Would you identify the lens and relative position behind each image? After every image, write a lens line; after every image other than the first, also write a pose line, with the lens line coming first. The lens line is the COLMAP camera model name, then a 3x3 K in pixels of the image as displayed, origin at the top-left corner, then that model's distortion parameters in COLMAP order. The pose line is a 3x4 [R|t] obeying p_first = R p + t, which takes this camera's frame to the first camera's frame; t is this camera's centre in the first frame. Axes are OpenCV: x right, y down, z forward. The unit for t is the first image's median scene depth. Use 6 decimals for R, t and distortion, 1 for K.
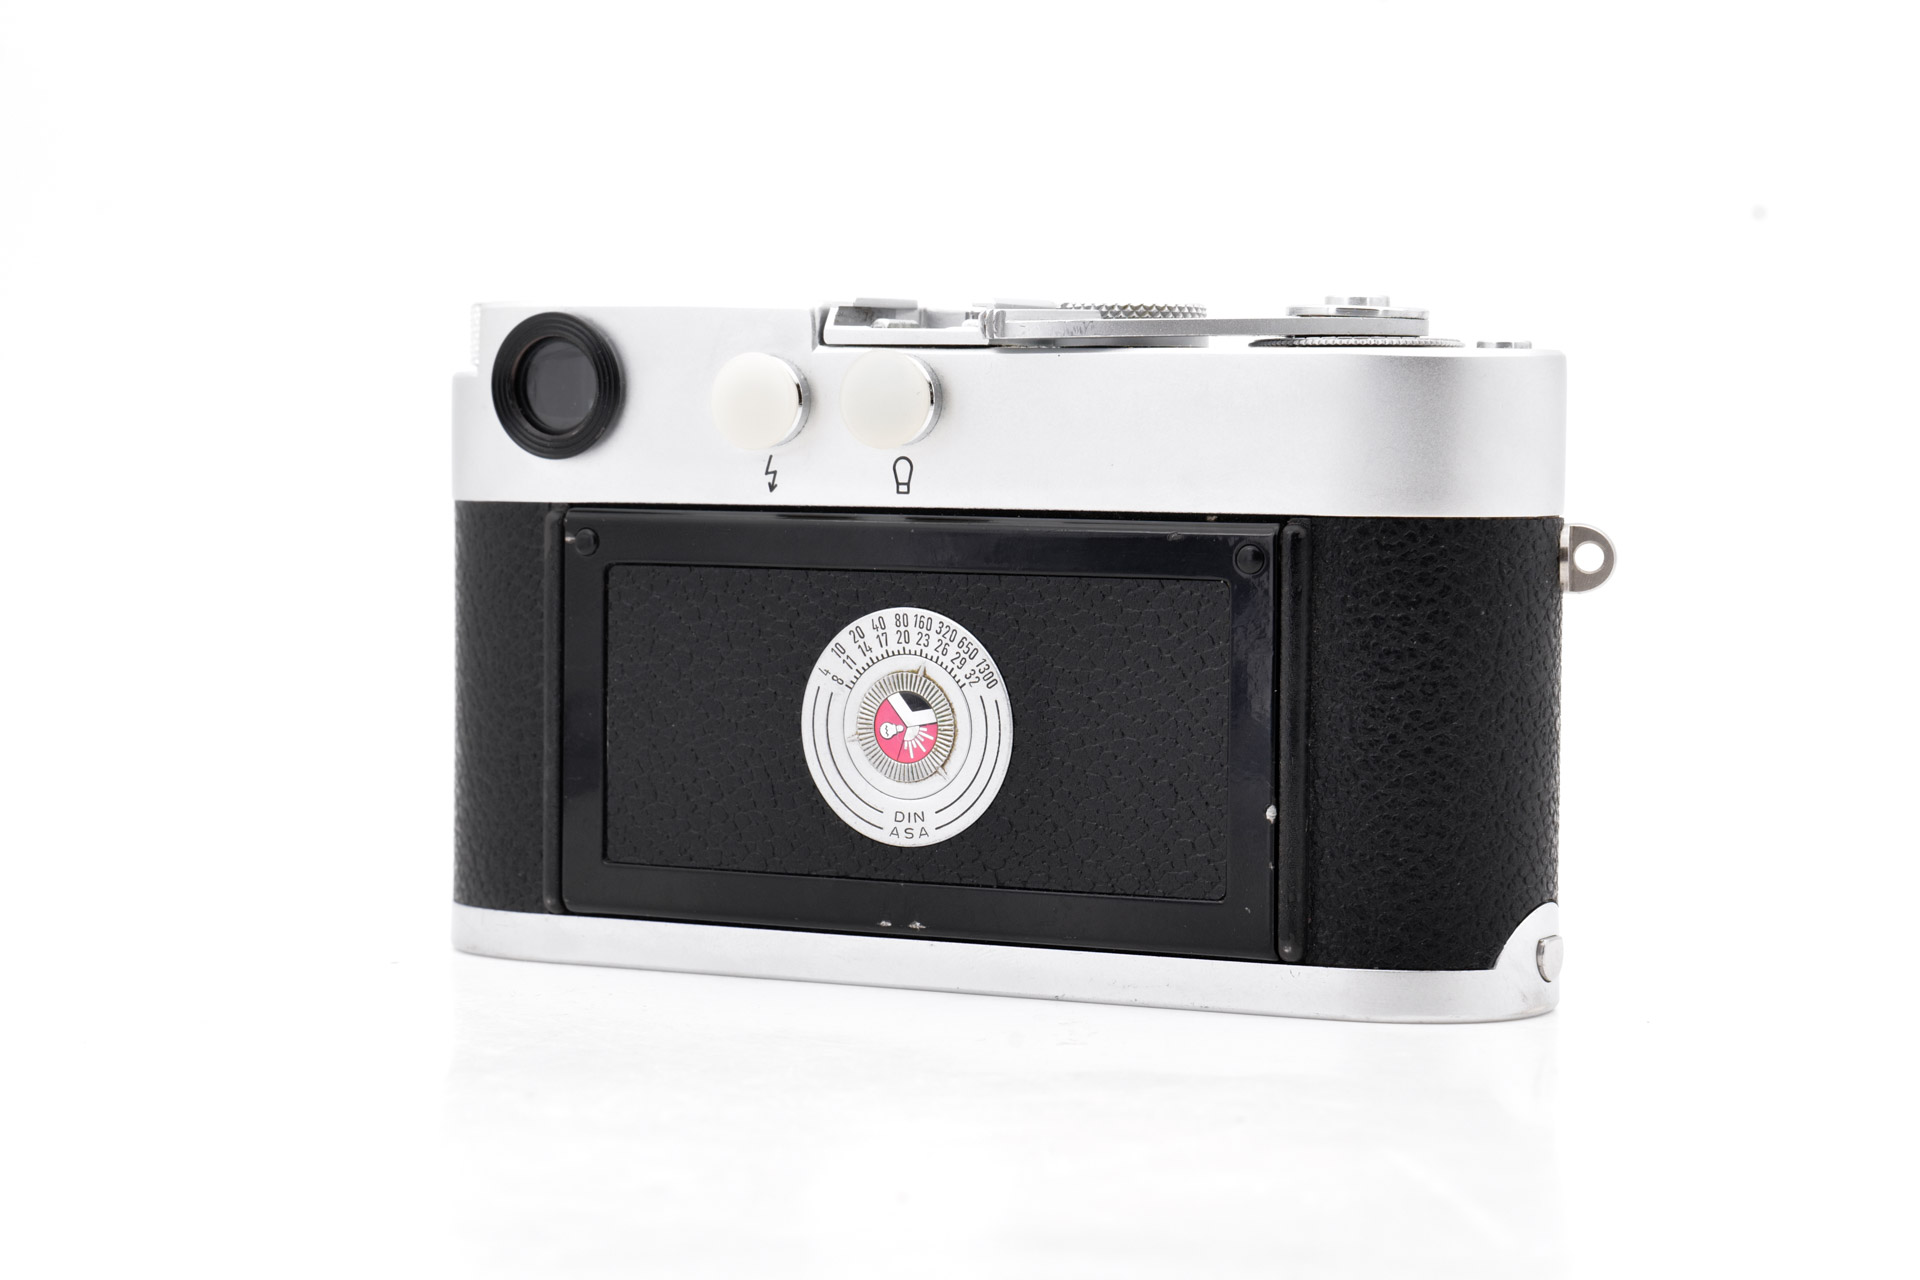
lens RADIAL K [[4793.6, 0, 961.7], [0, 4793.6, 642.0], [0, 0, 1]] dist [-0.050646, 0.000000]
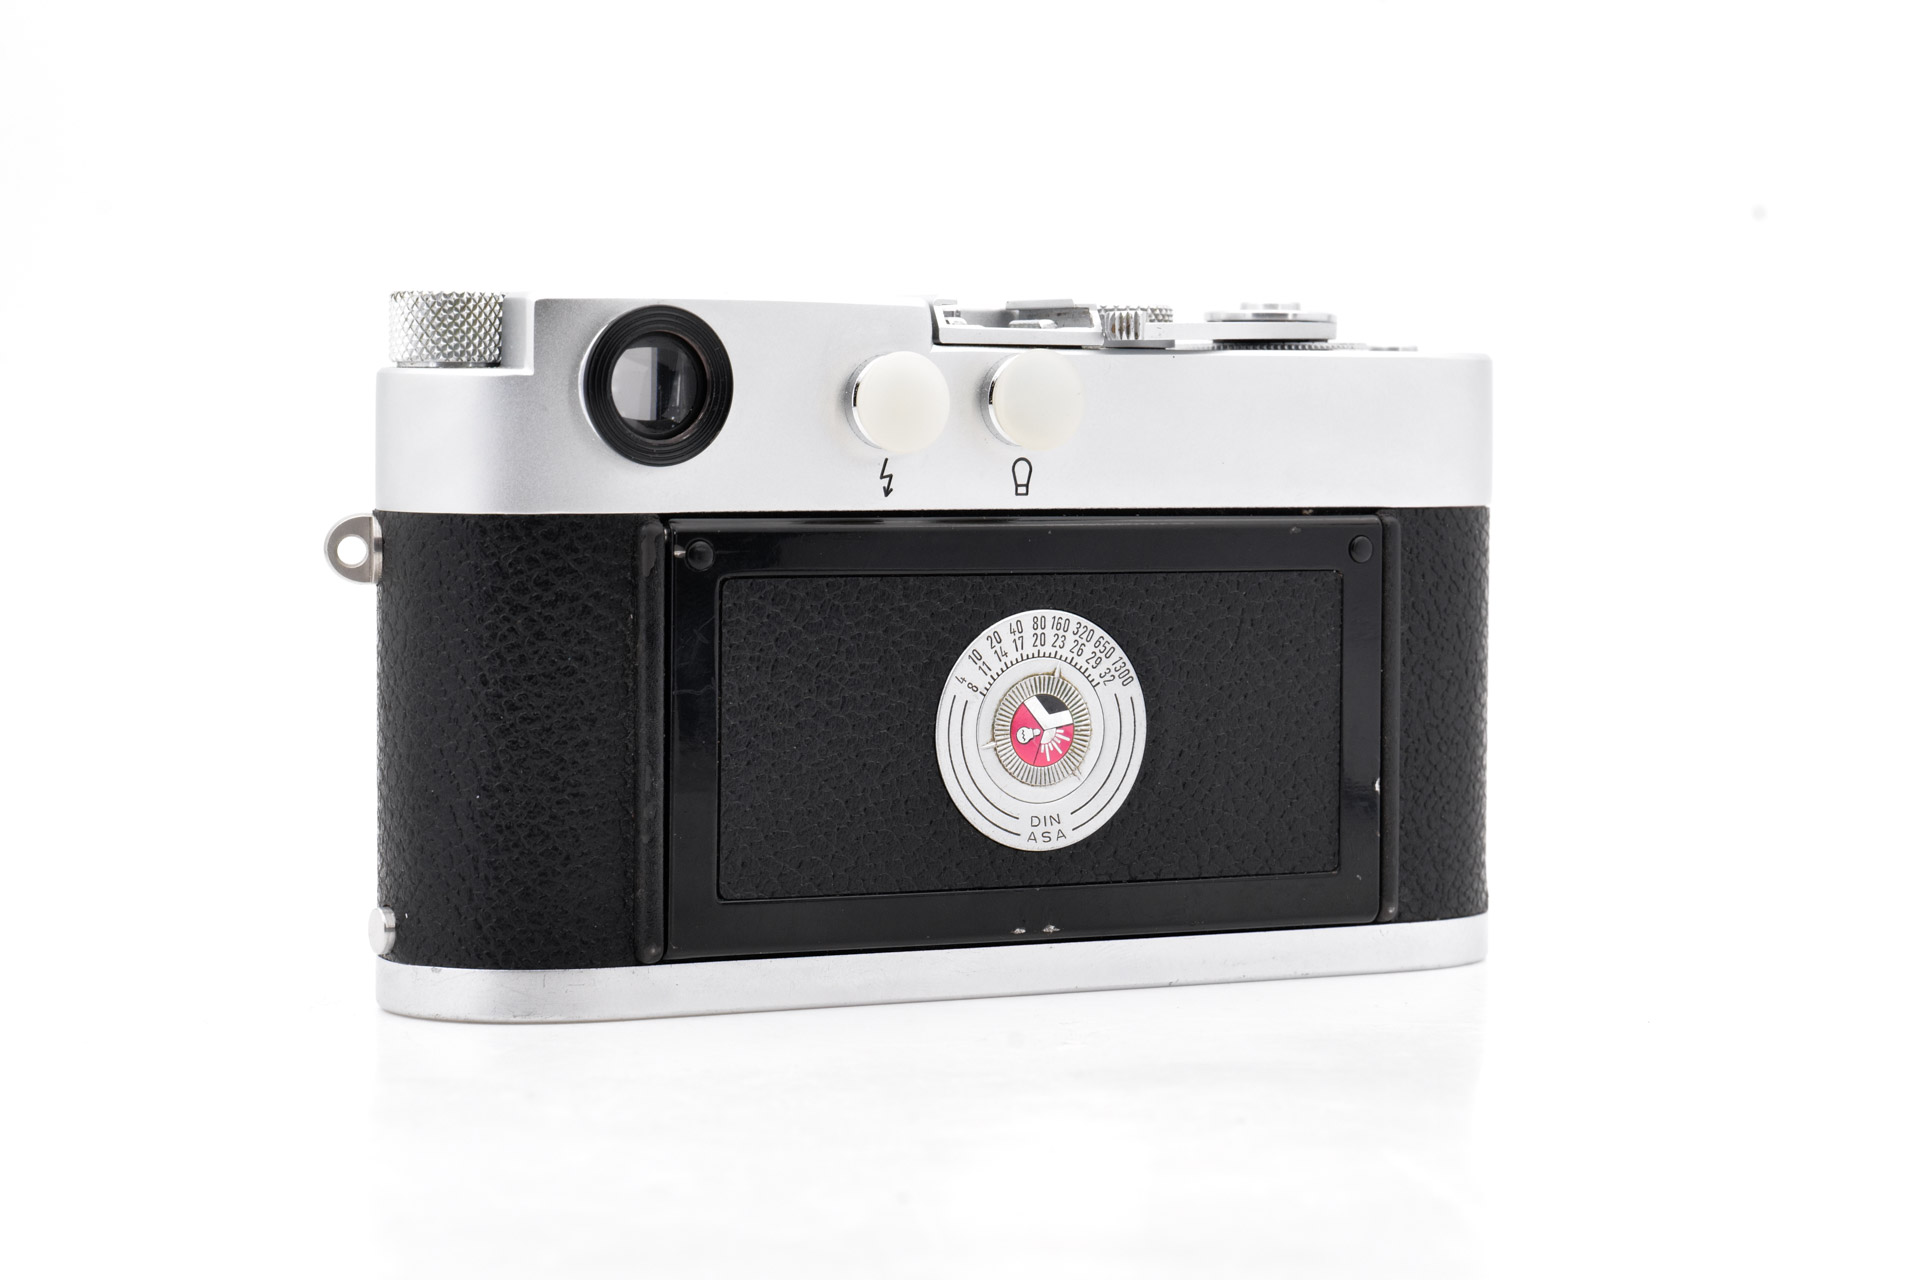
lens RADIAL K [[4793.6, 0, 964.4], [0, 4793.6, 637.8], [0, 0, 1]] dist [-0.050646, 0.000000]
pose [[0.557606, -0.045099, 0.828880, -0.843469], [0.040674, 0.998808, 0.026983, -0.028862], [-0.829109, 0.018668, 0.558775, 0.458713]]
